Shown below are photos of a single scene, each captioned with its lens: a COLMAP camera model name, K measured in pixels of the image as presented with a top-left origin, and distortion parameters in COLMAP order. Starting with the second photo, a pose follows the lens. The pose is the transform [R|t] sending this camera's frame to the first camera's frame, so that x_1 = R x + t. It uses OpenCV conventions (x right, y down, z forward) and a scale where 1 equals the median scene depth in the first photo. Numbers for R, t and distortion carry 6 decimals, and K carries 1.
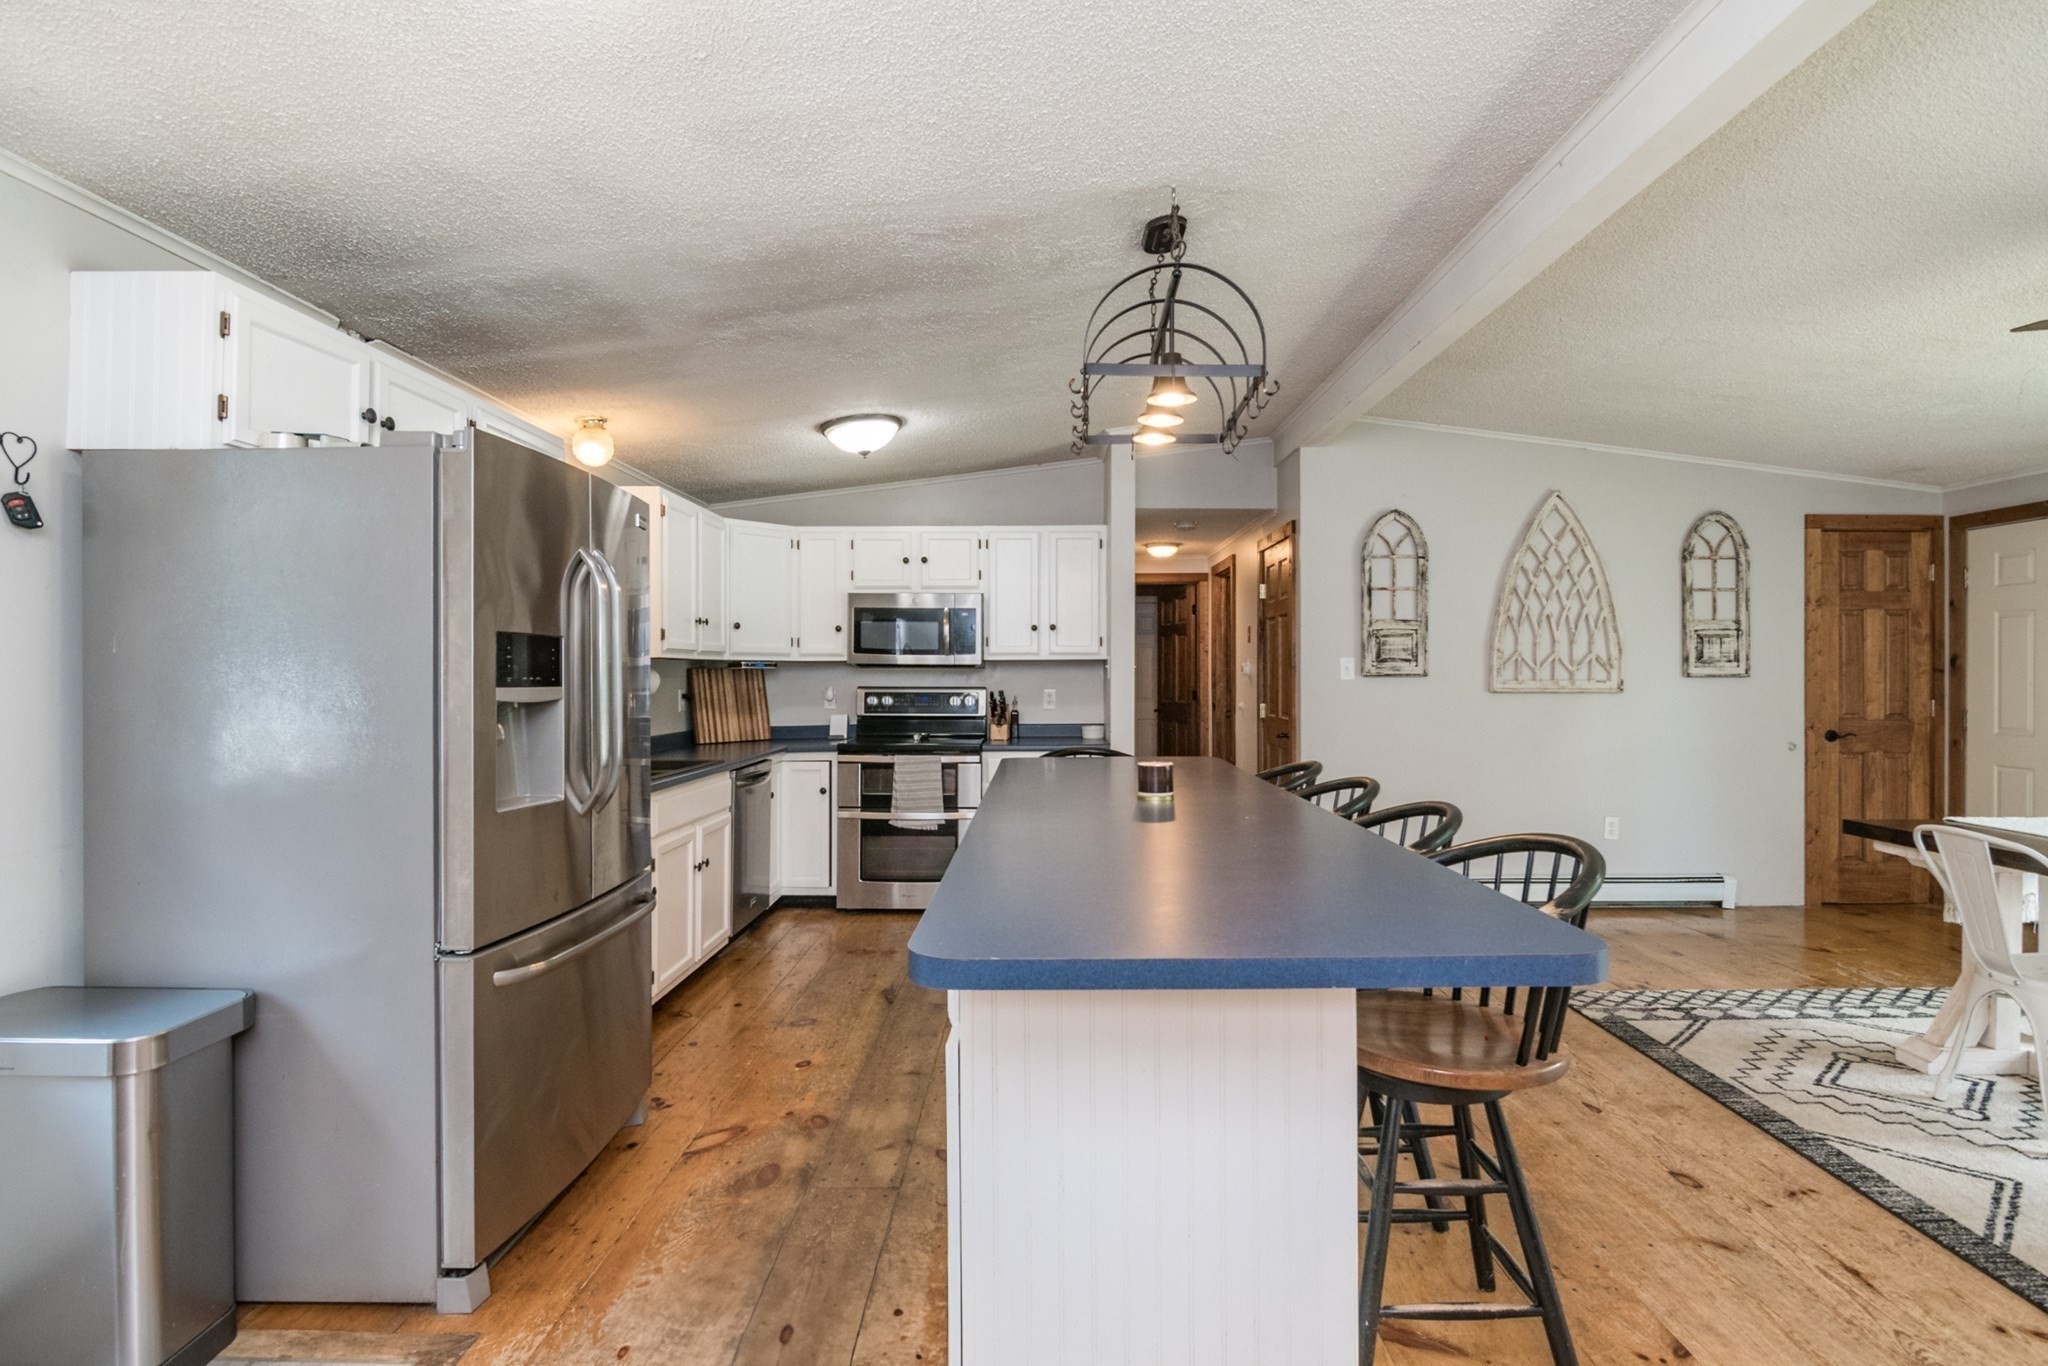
lens RADIAL K [[994.6, 0, 1050.8], [0, 994.6, 673.2], [0, 0, 1]] dist [-0.010964, -0.001470]
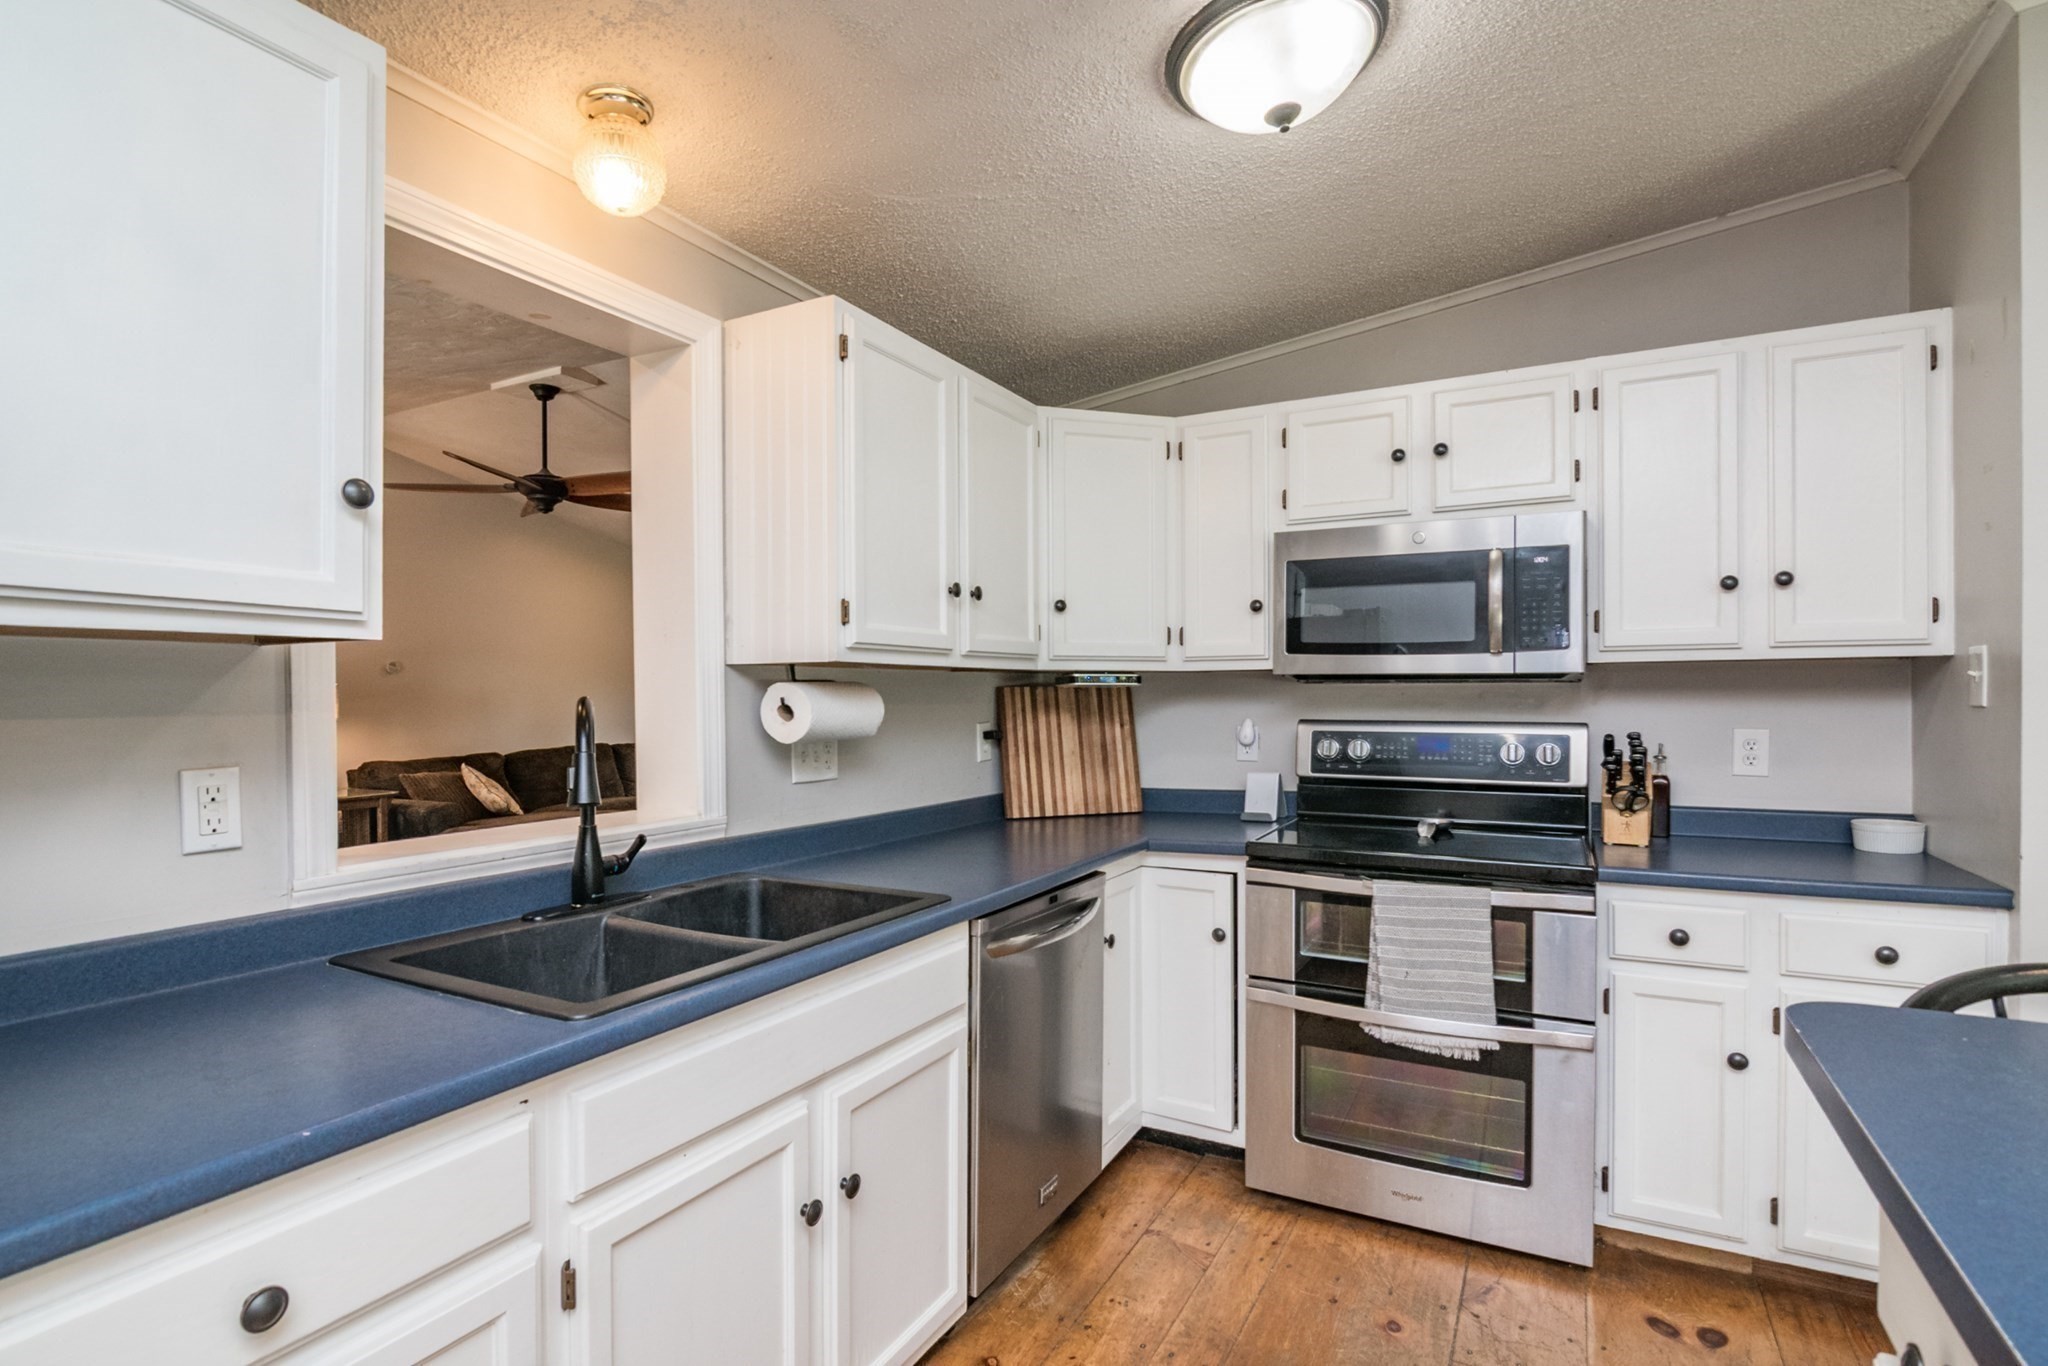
lens RADIAL K [[994.6, 0, 998.1], [0, 994.6, 697.1], [0, 0, 1]] dist [-0.010964, -0.001470]
pose [[0.865297, -0.002546, -0.501253, -0.077445], [0.004063, 0.999990, 0.001934, 0.000222], [0.501243, -0.003710, 0.865299, 0.517435]]
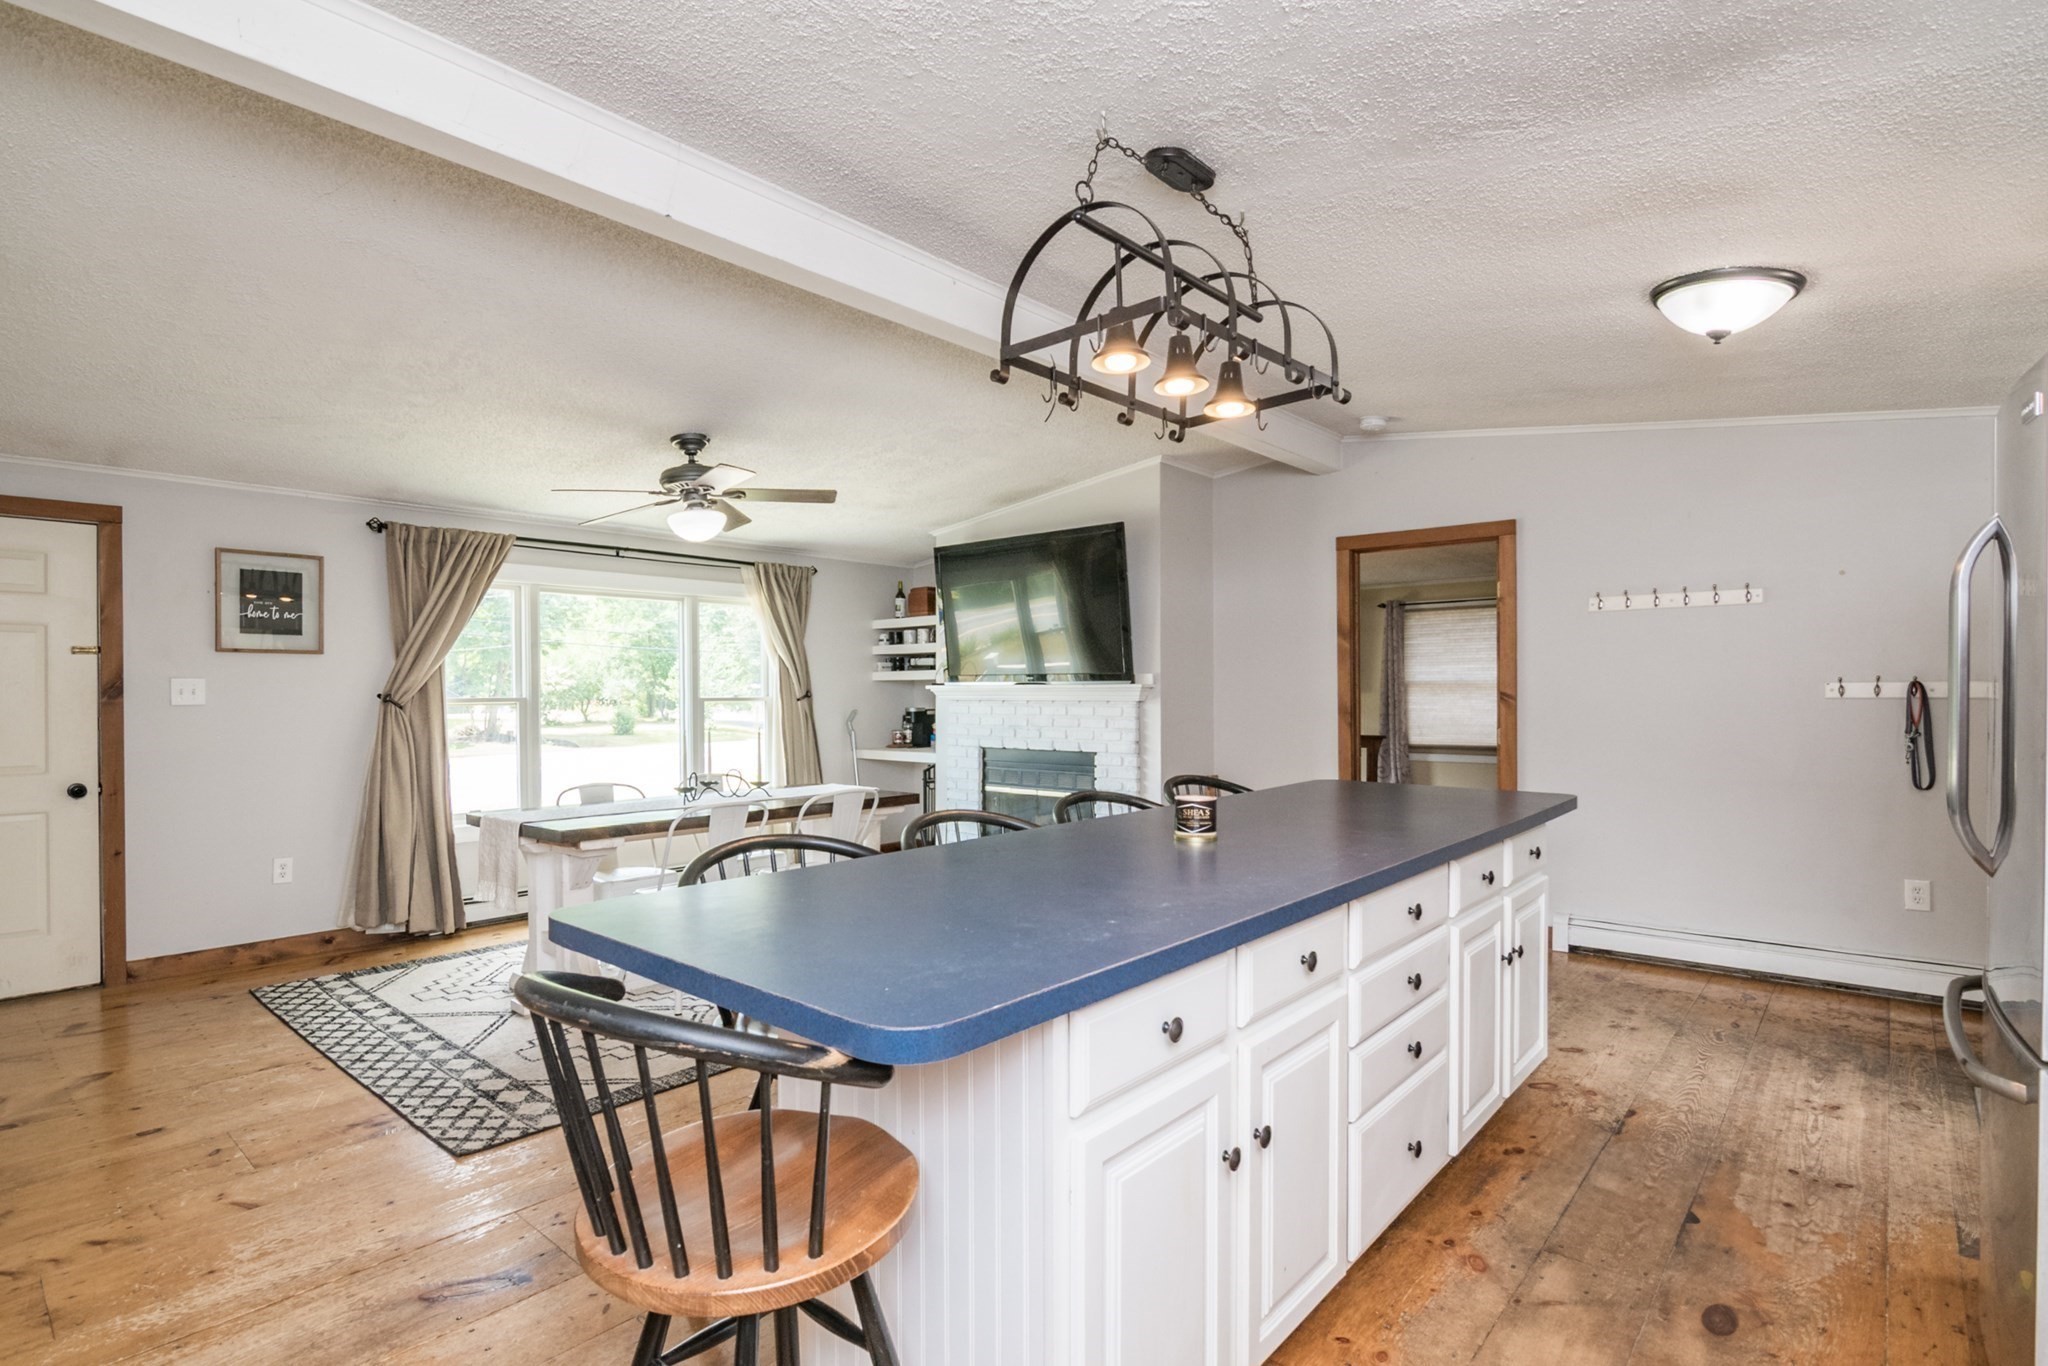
lens RADIAL K [[994.6, 0, 1022.5], [0, 994.6, 691.7], [0, 0, 1]] dist [-0.010964, -0.001470]
pose [[-0.754661, 0.006003, 0.656087, -0.179024], [0.008042, 0.999968, 0.000101, 0.000347], [-0.656065, 0.005352, -0.754685, 0.913964]]
